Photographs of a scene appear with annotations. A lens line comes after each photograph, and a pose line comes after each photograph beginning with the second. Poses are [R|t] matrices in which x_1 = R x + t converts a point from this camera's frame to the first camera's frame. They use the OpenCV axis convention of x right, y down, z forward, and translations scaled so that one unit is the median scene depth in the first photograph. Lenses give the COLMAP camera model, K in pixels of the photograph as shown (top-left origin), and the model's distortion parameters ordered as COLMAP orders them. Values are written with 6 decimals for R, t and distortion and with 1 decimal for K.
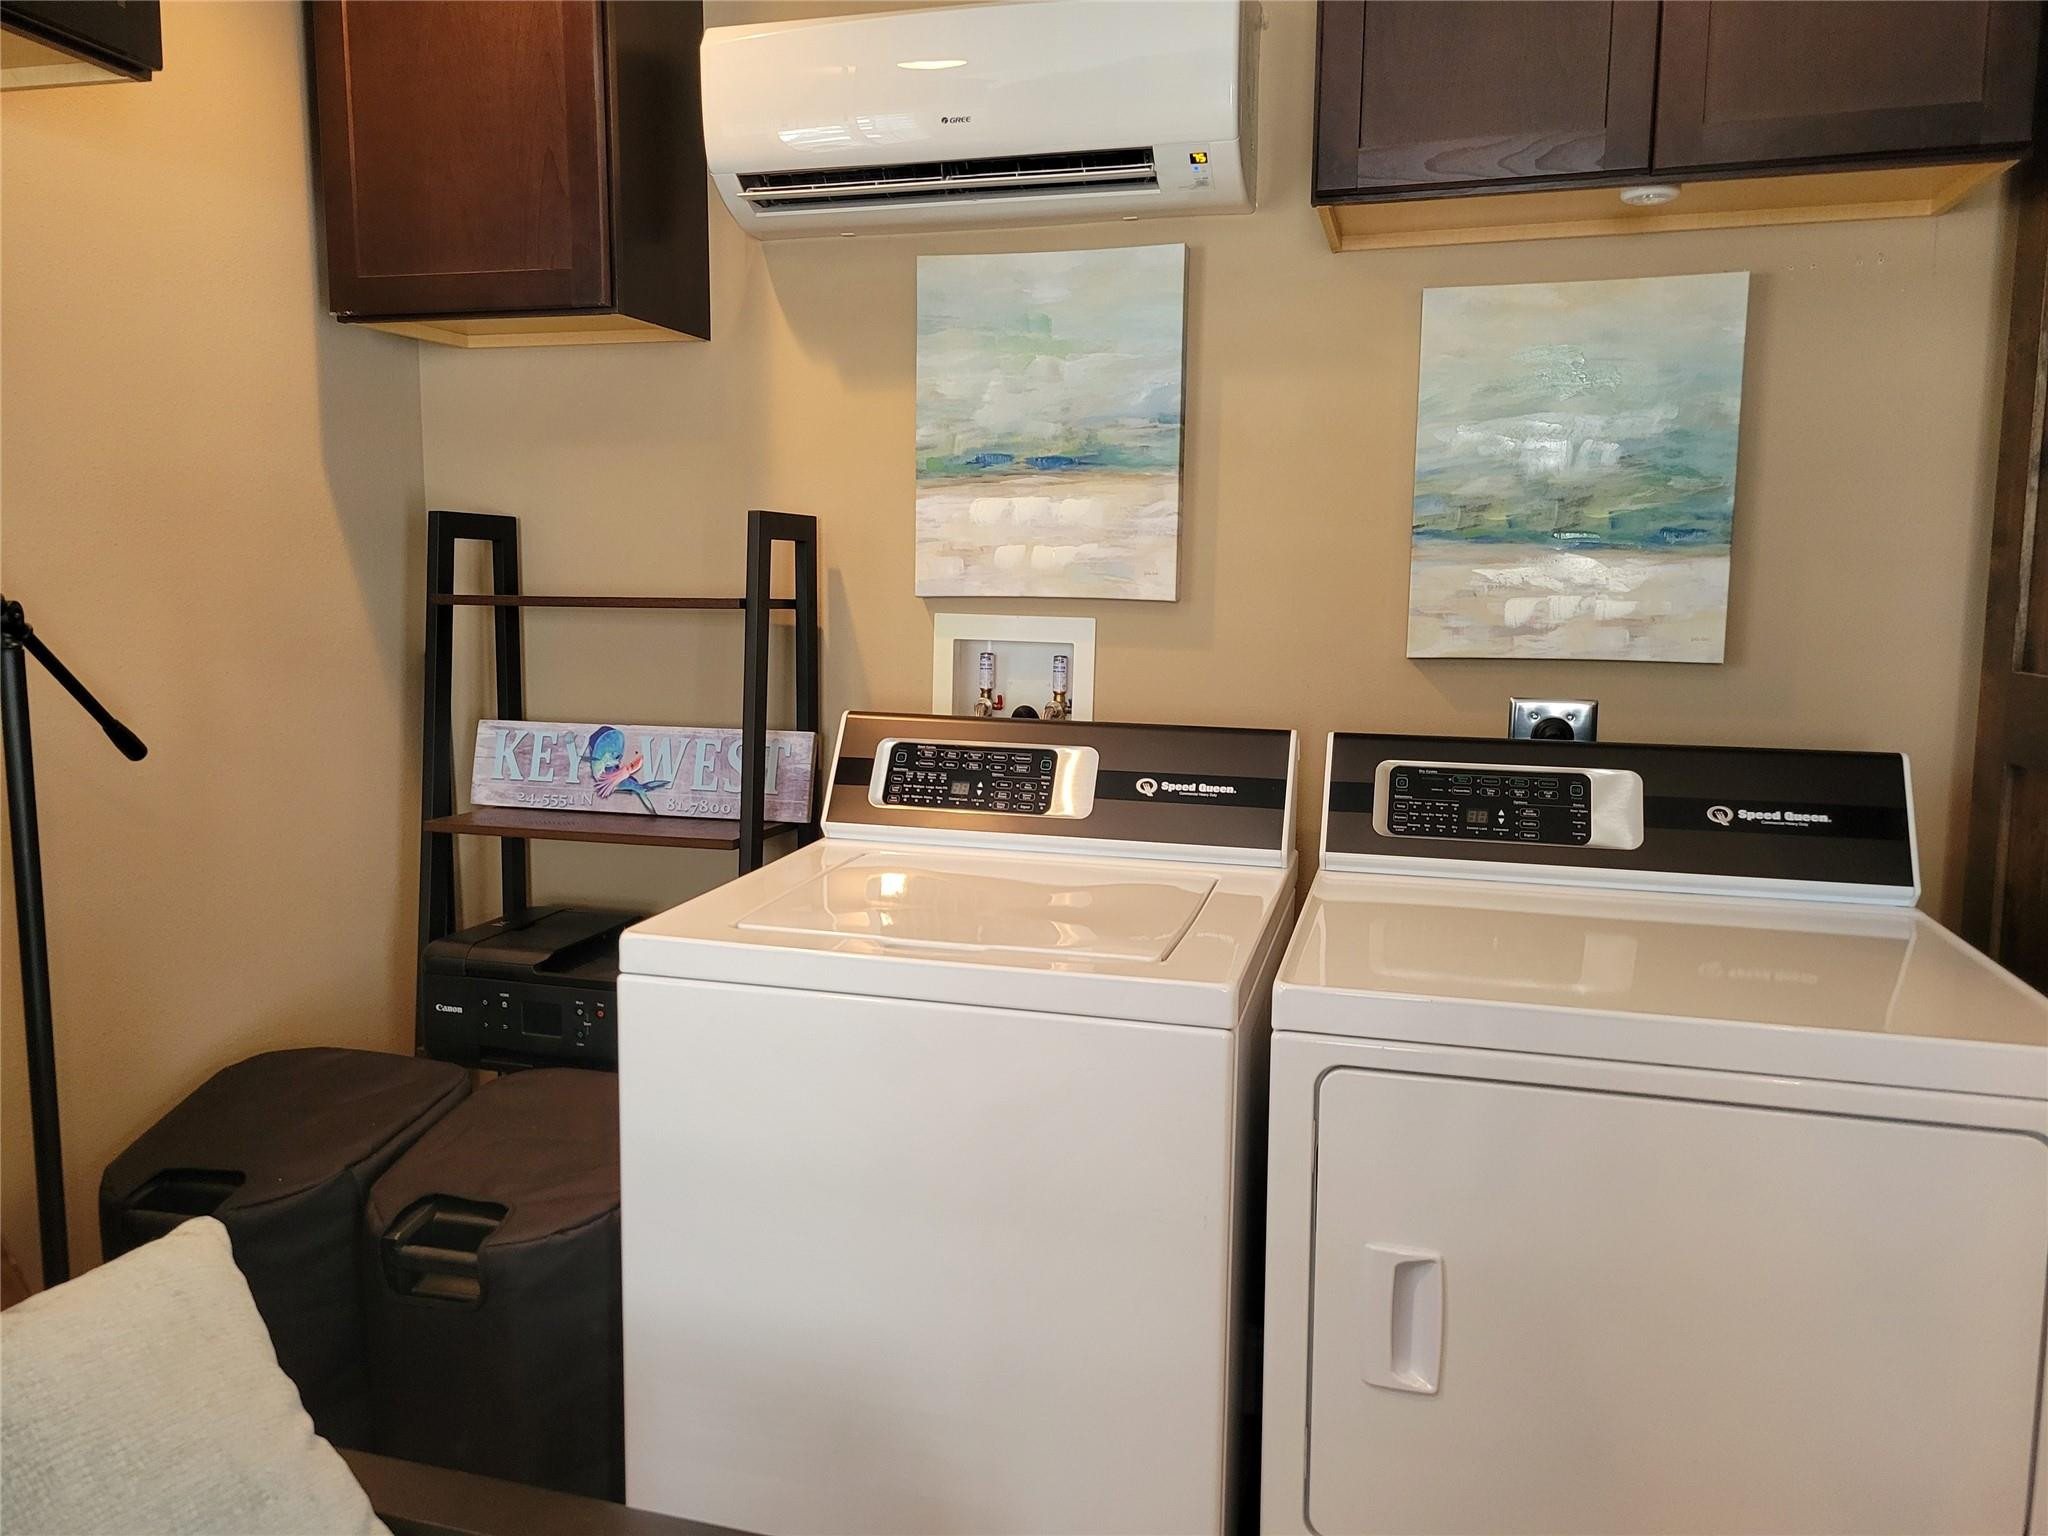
lens RADIAL K [[1533.1, 0, 1027.2], [0, 1533.1, 761.9], [0, 0, 1]] dist [0.041218, -0.020903]
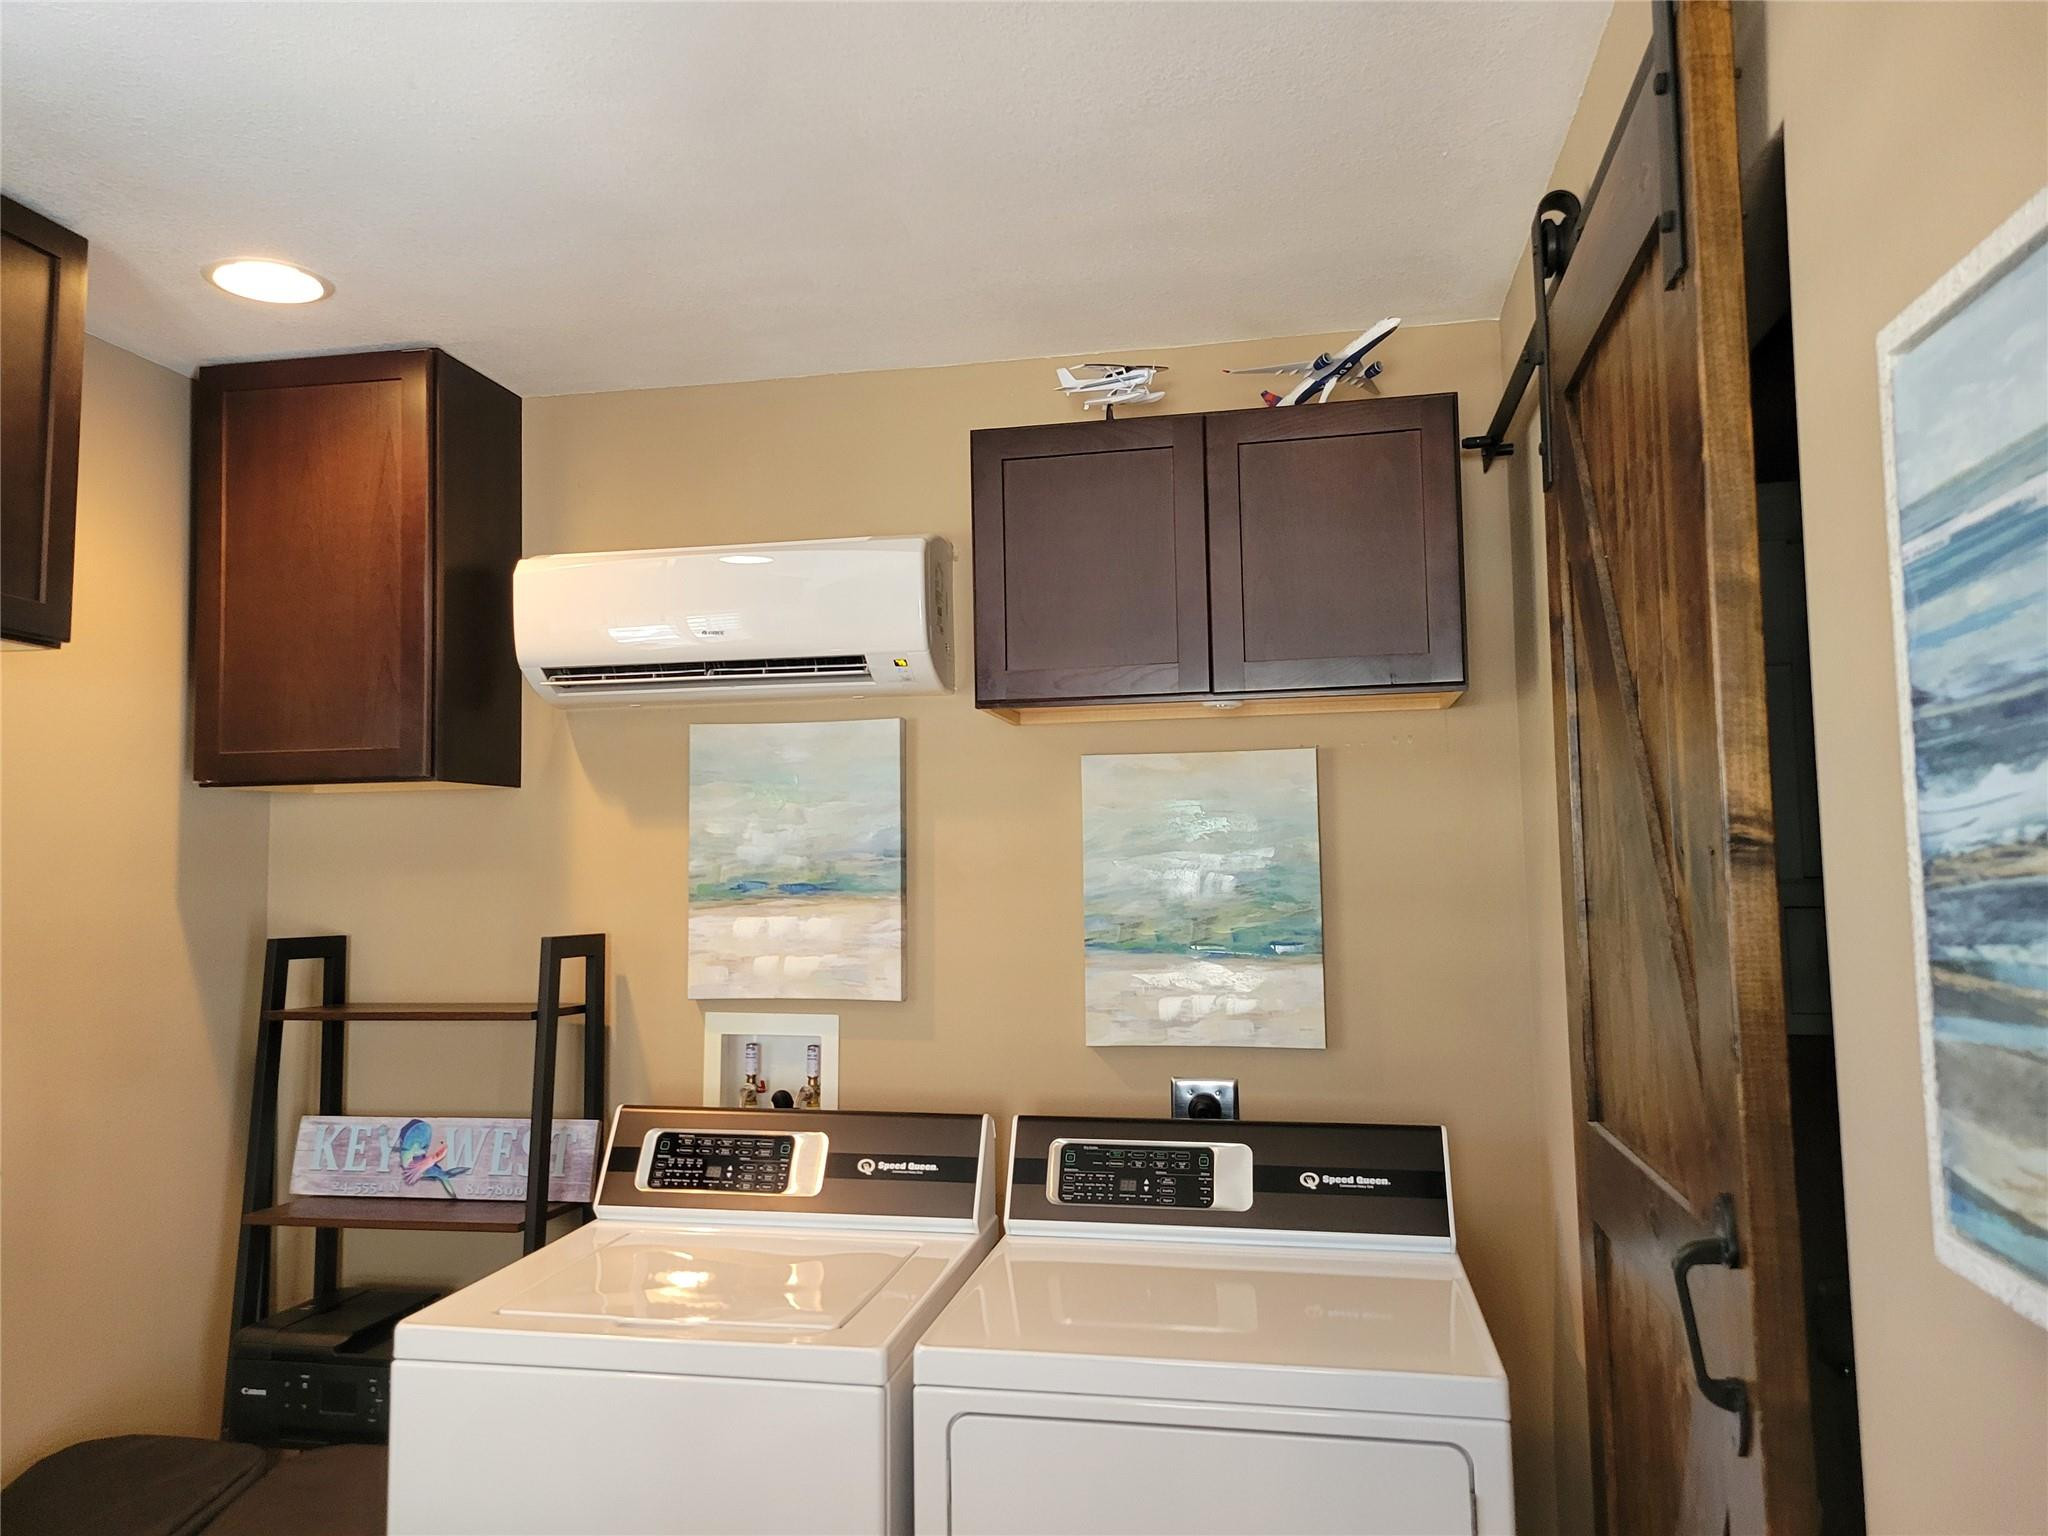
lens RADIAL K [[1533.1, 0, 1010.8], [0, 1533.1, 768.9], [0, 0, 1]] dist [0.041218, -0.020903]
pose [[0.997548, -0.018135, 0.067600, 0.109533], [0.030878, 0.980805, -0.192533, -0.051430], [-0.062811, 0.194148, 0.978959, -0.234787]]
